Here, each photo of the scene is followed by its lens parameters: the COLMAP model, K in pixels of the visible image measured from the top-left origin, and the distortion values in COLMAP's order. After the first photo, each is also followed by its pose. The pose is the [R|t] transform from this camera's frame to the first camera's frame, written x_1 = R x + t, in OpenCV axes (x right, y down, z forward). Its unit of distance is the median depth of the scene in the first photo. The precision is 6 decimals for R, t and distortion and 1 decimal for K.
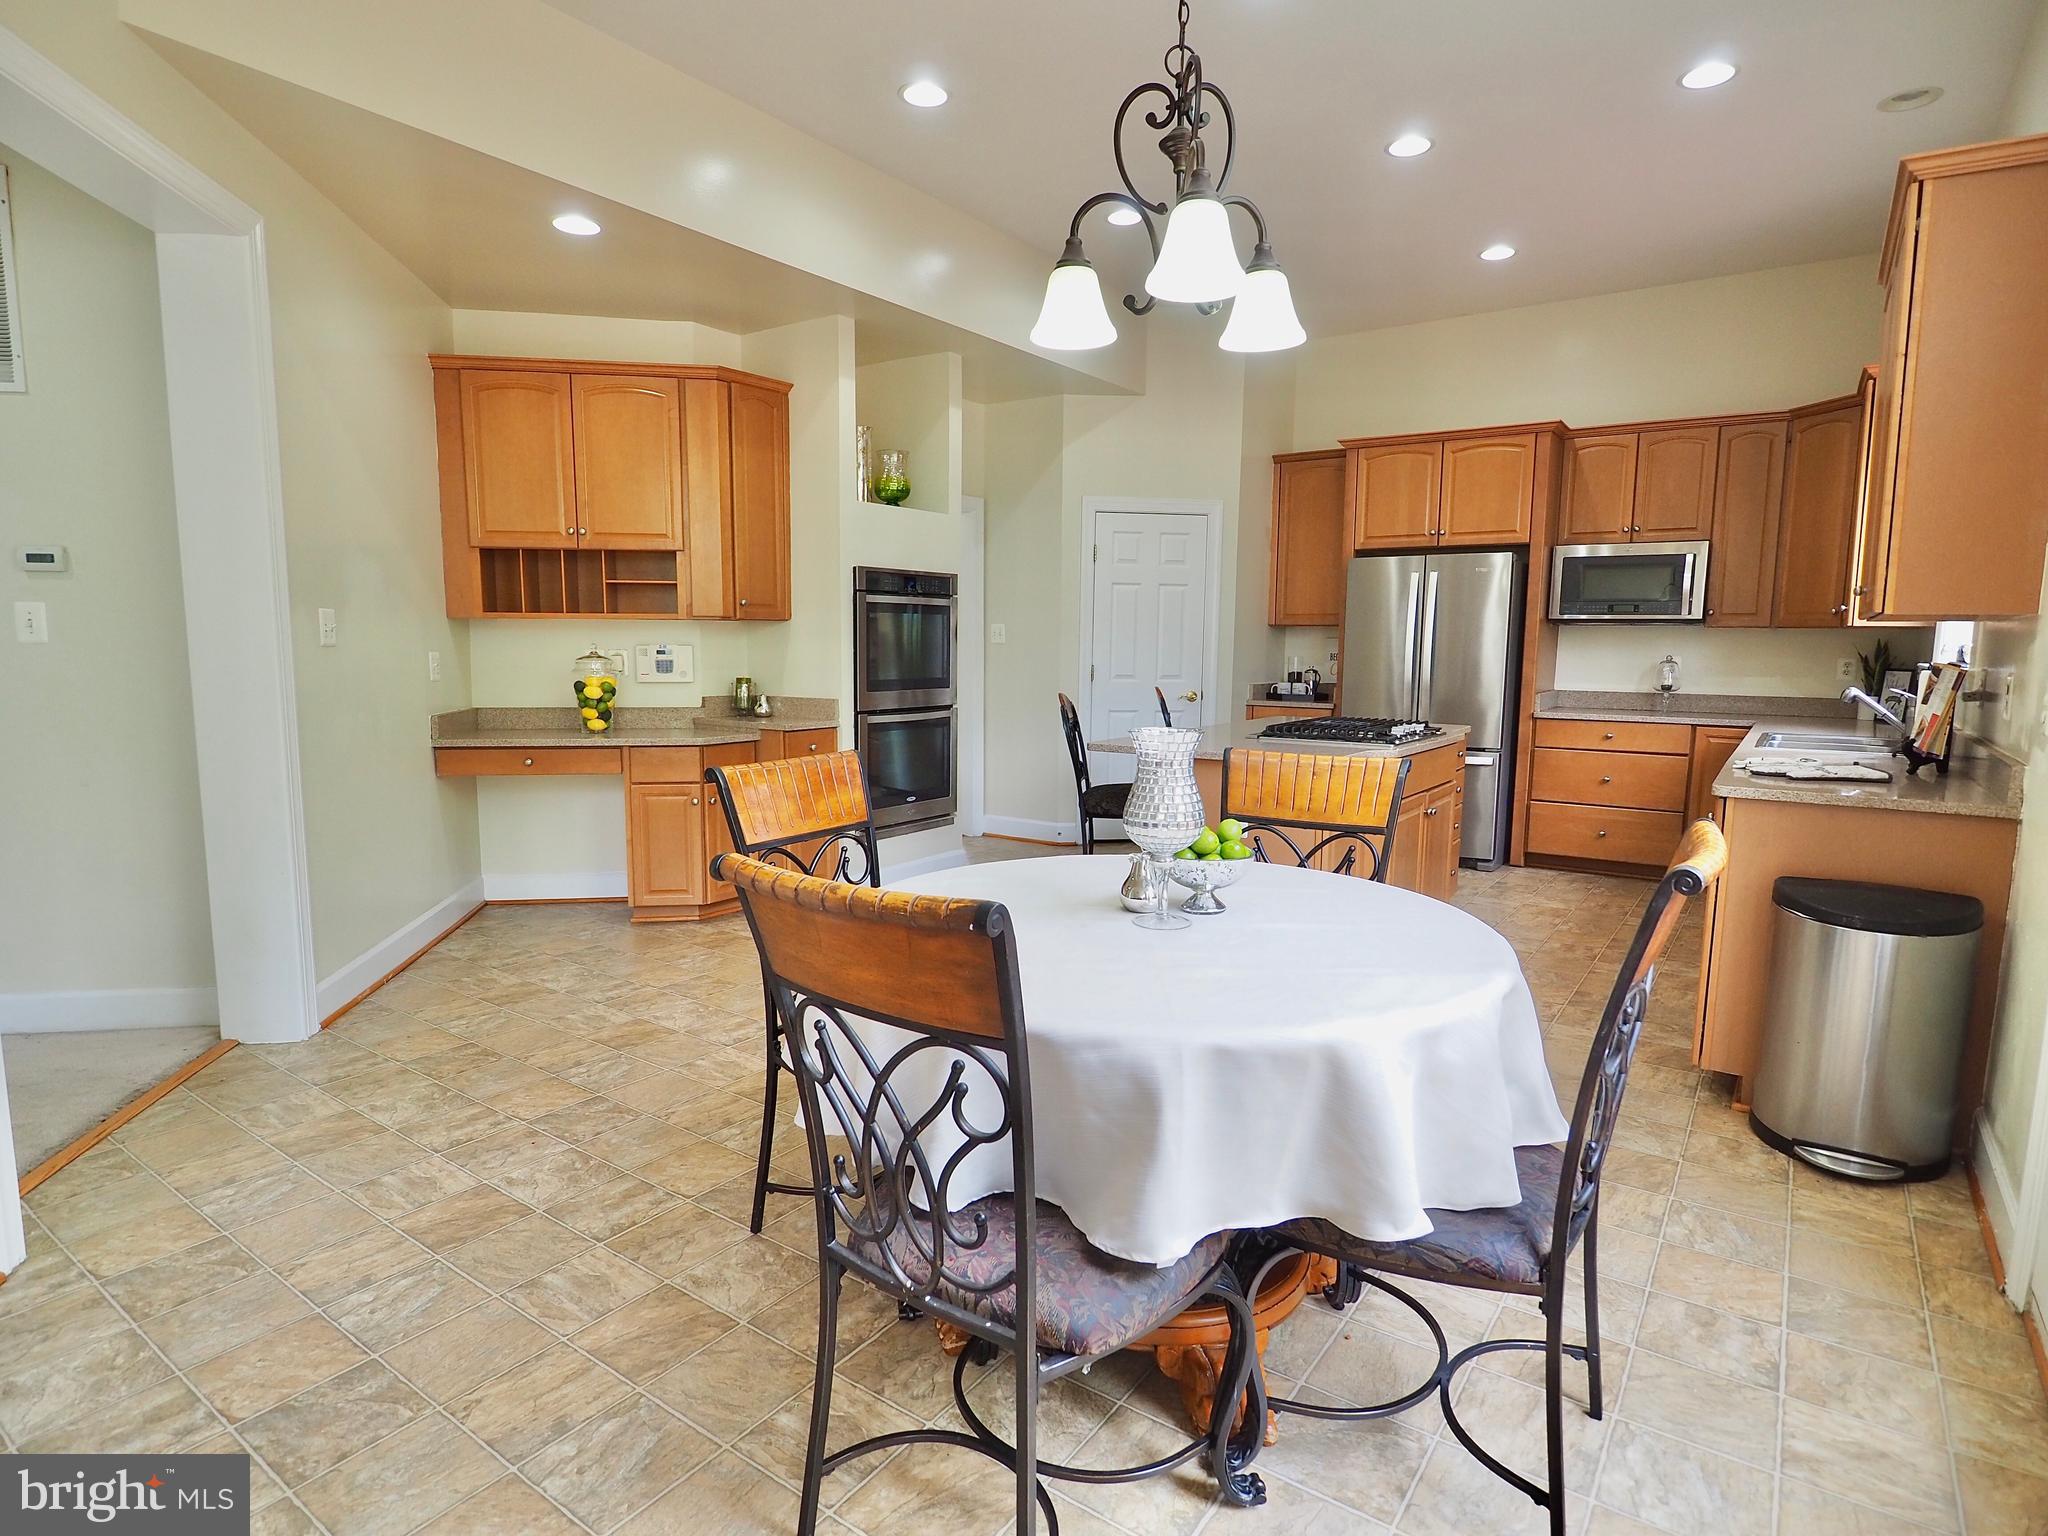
lens RADIAL K [[1102.4, 0, 1013.7], [0, 1102.4, 780.4], [0, 0, 1]] dist [-0.004386, -0.006681]
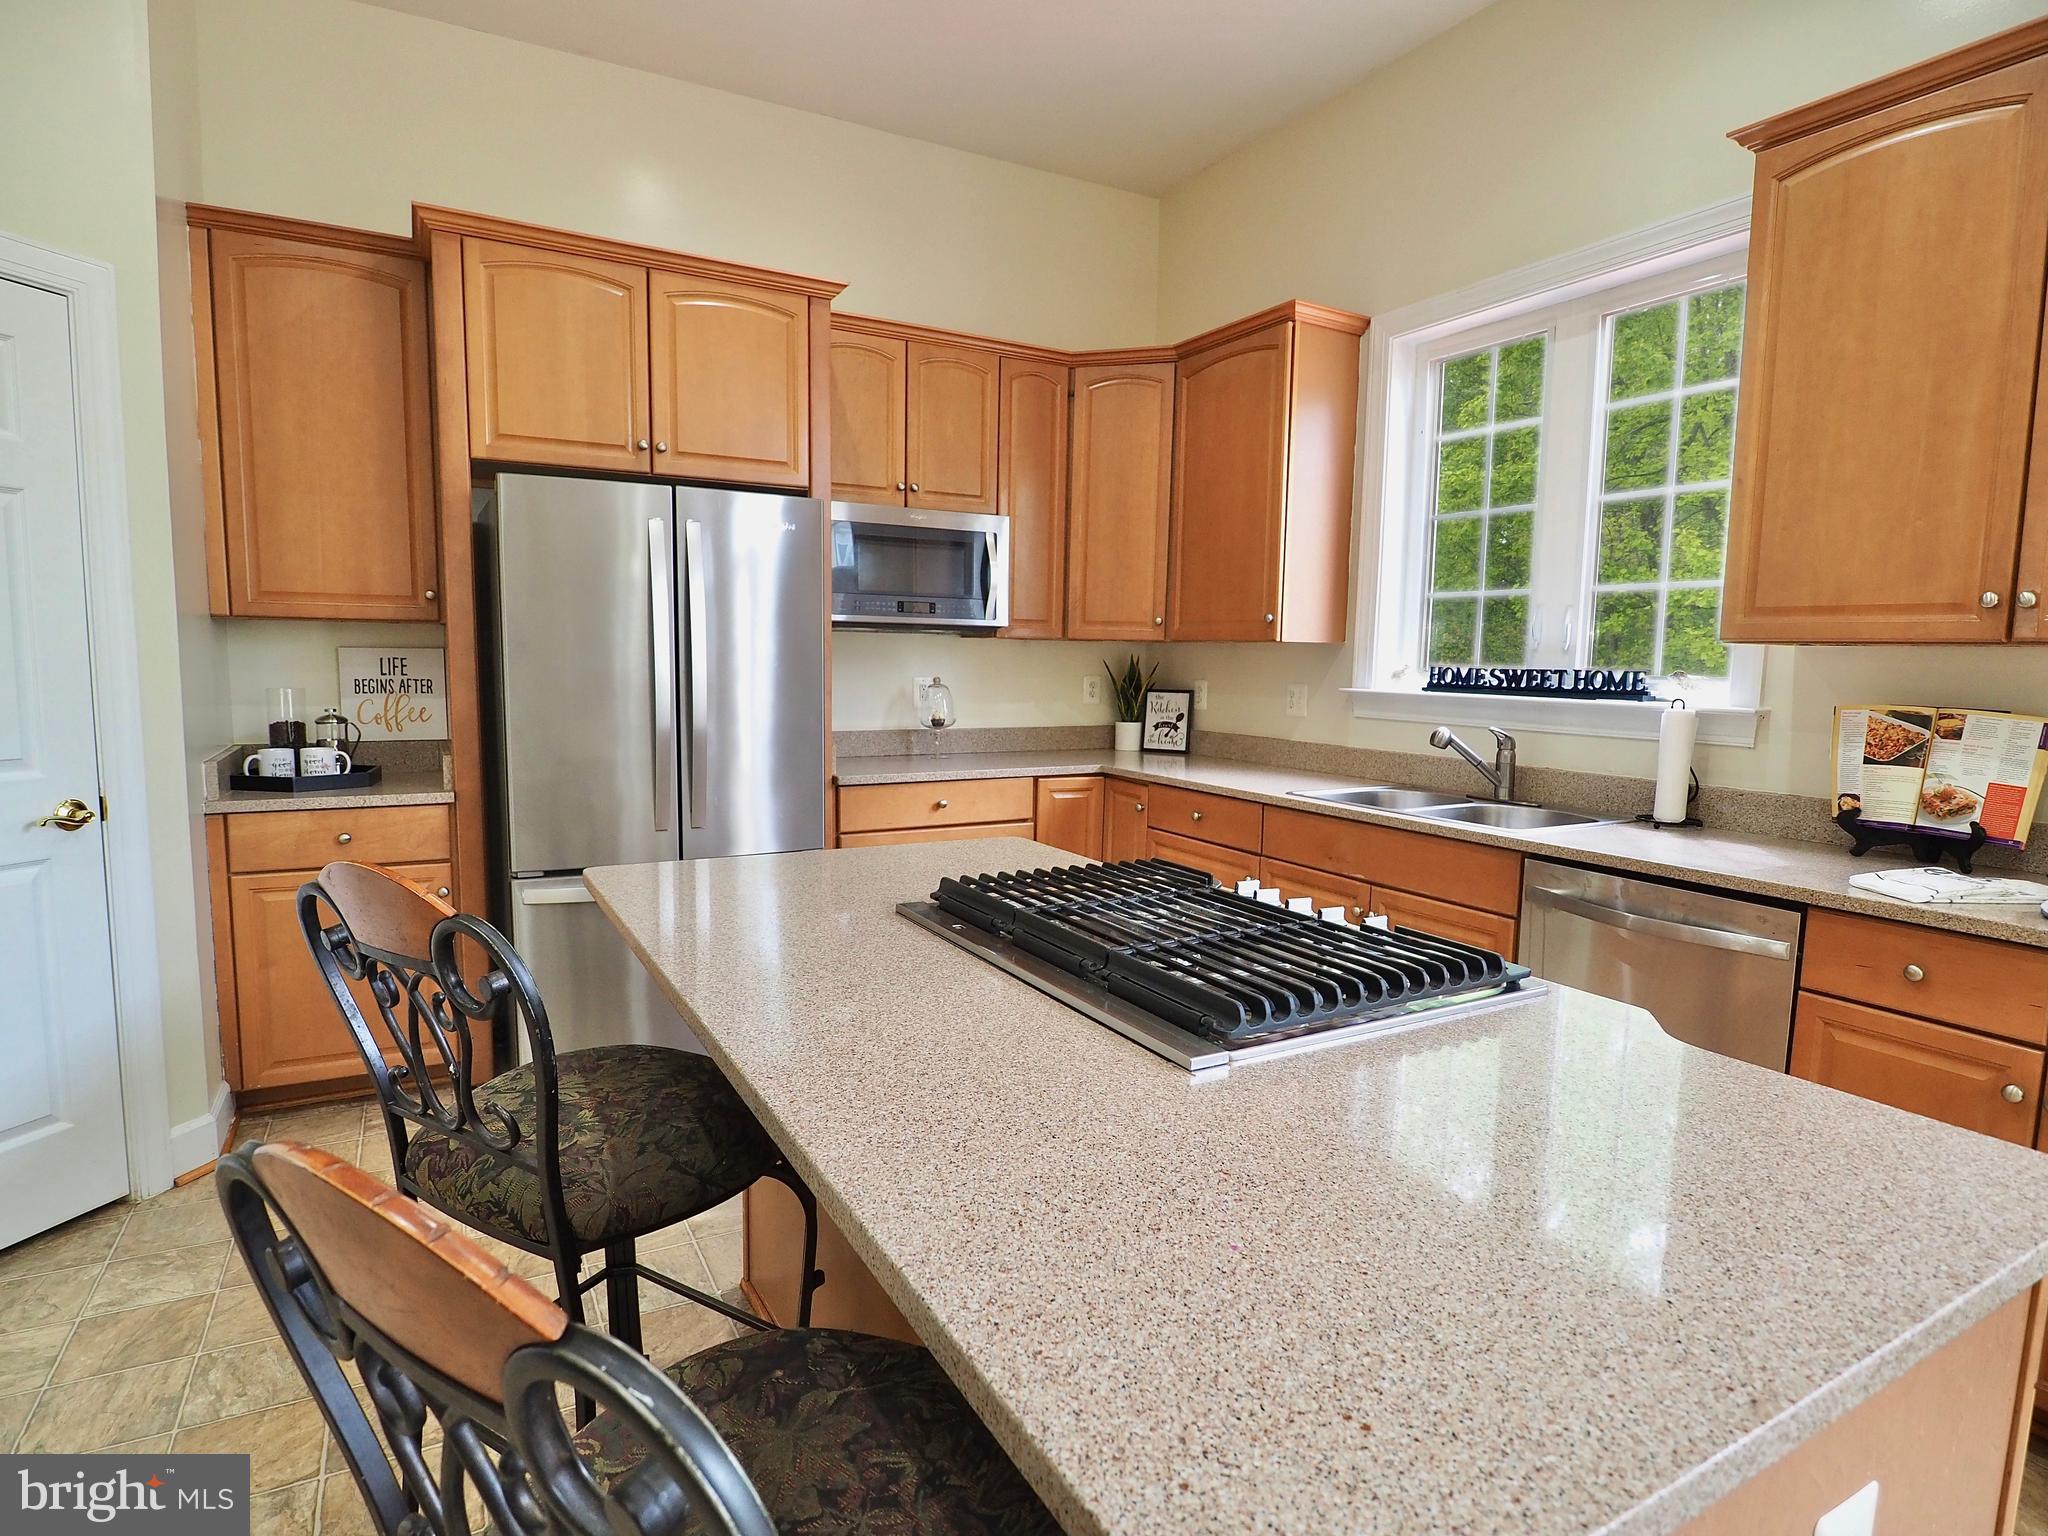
lens RADIAL K [[1102.4, 0, 1013.7], [0, 1102.4, 780.4], [0, 0, 1]] dist [-0.004386, -0.006681]
pose [[0.420120, -0.106381, 0.901212, -0.027928], [0.098704, 0.992570, 0.071152, -0.093346], [-0.902085, 0.059061, 0.427499, 0.660643]]
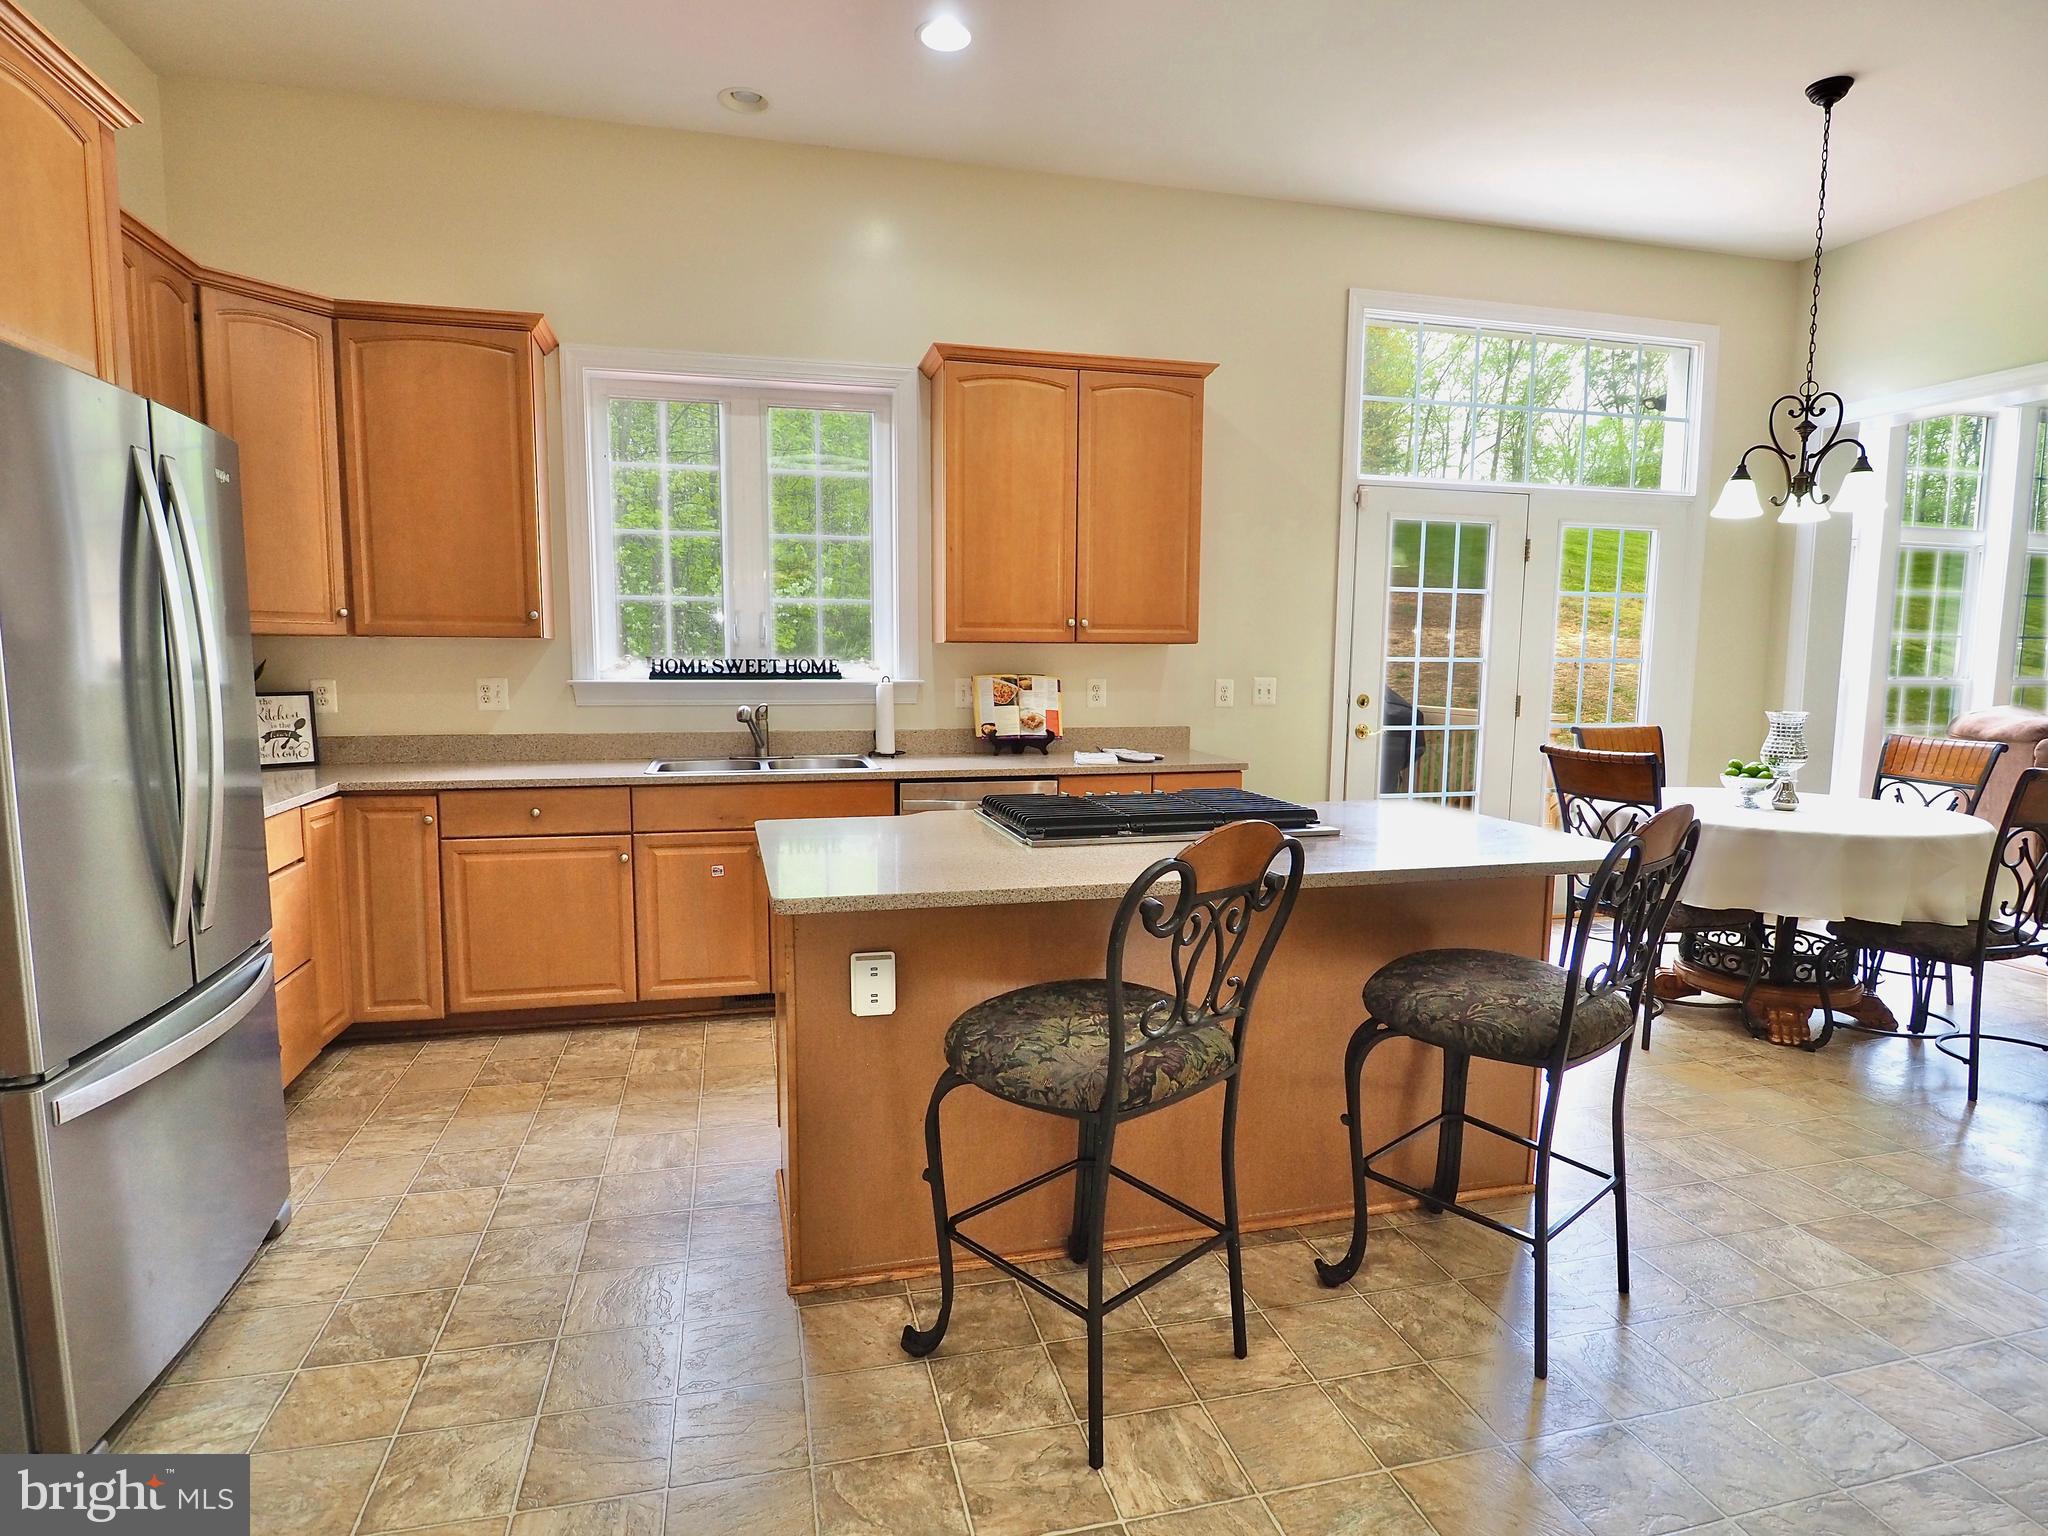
lens RADIAL K [[1102.4, 0, 1013.7], [0, 1102.4, 780.4], [0, 0, 1]] dist [-0.004386, -0.006681]
pose [[-0.771917, -0.087023, 0.629739, -0.027041], [0.065407, 0.974458, 0.214834, -0.151024], [-0.632350, 0.207024, -0.746508, 1.108891]]
